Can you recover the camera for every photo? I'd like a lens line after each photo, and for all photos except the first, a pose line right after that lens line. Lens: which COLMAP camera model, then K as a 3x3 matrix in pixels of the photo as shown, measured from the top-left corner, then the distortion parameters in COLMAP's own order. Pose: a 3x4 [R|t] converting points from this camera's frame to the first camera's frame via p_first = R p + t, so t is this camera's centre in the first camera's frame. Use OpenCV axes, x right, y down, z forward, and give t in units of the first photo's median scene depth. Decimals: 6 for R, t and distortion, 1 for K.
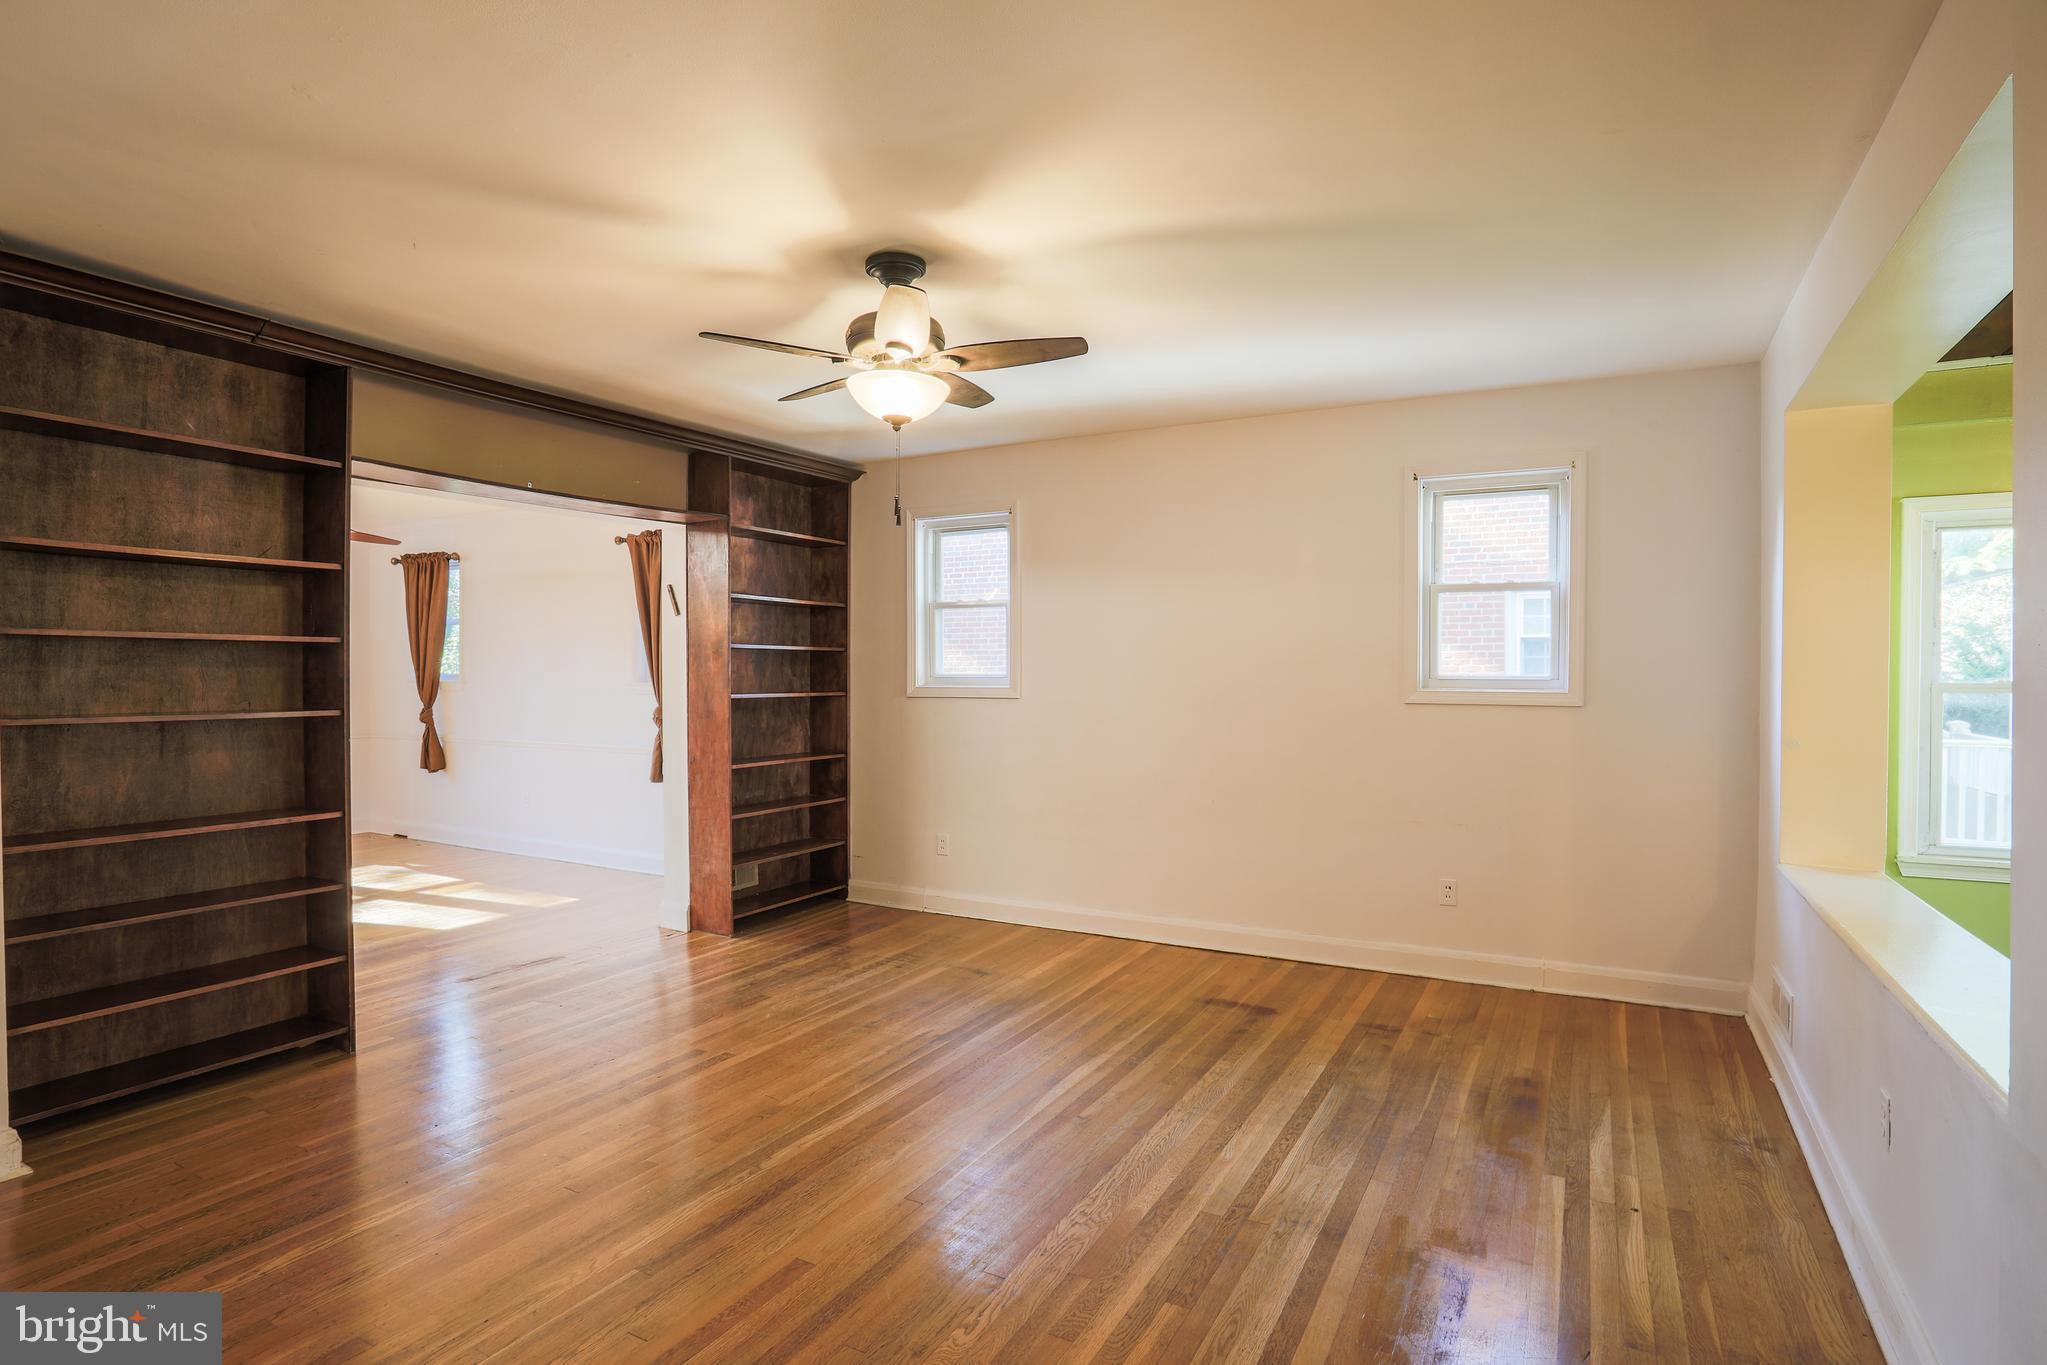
lens RADIAL K [[996.8, 0, 1027.6], [0, 996.8, 694.0], [0, 0, 1]] dist [-0.052931, 0.013040]
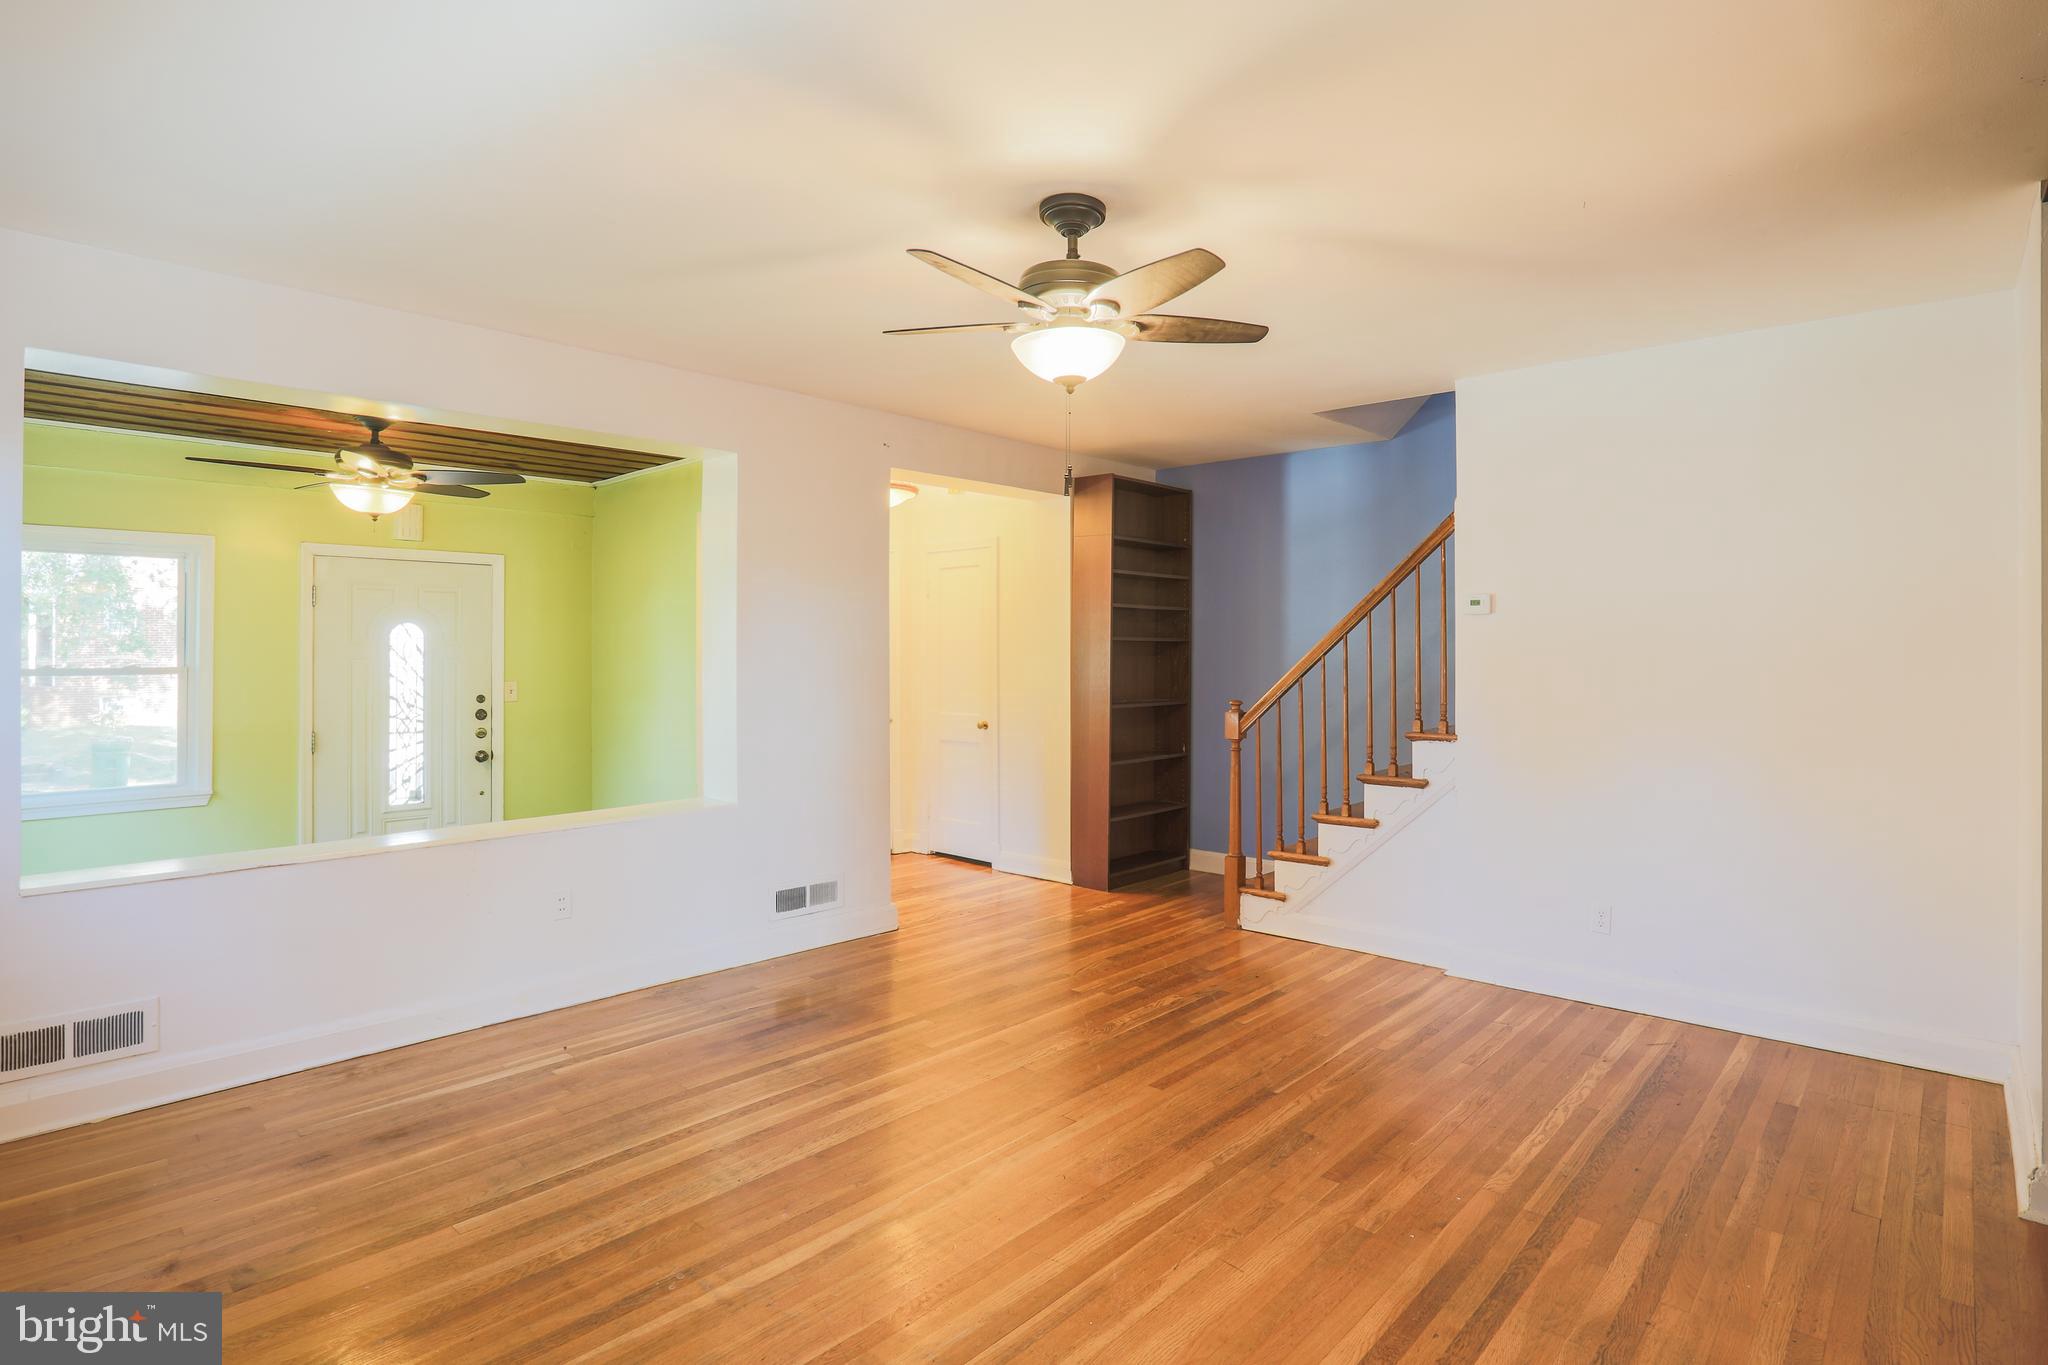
lens RADIAL K [[997.3, 0, 1036.5], [0, 997.3, 673.1], [0, 0, 1]] dist [-0.052931, 0.013040]
pose [[-0.966464, -0.004741, 0.256757, -0.307101], [0.007053, 0.998962, 0.044994, -0.049199], [-0.256704, 0.045296, -0.965428, 1.726494]]
